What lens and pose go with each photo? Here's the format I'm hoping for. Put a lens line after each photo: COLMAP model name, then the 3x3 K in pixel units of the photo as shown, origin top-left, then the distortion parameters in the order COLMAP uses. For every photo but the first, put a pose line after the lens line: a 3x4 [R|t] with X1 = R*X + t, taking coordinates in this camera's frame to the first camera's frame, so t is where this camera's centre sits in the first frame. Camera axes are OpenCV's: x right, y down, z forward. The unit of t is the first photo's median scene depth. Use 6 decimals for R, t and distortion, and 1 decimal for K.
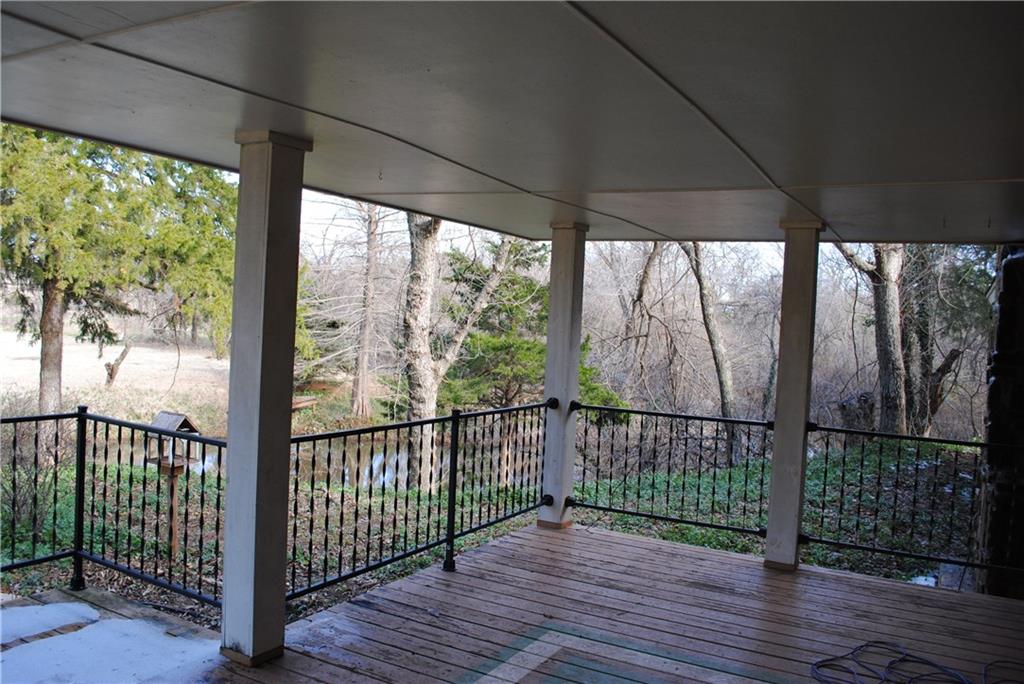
lens RADIAL K [[813.8, 0, 512.0], [0, 813.8, 342.0], [0, 0, 1]] dist [-0.085454, 0.011197]
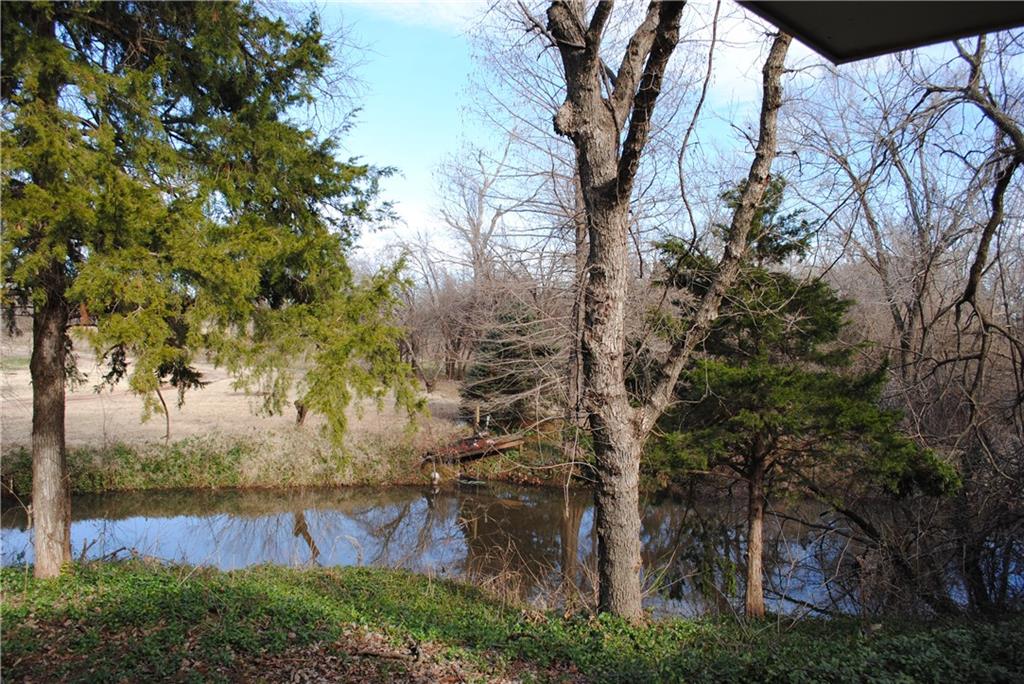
lens RADIAL K [[813.8, 0, 512.0], [0, 813.8, 342.0], [0, 0, 1]] dist [-0.085454, 0.011197]
pose [[0.957767, -0.030910, -0.285879, -0.005046], [0.022311, 0.999197, -0.033288, -0.007910], [0.286679, 0.025504, 0.957687, 0.348865]]
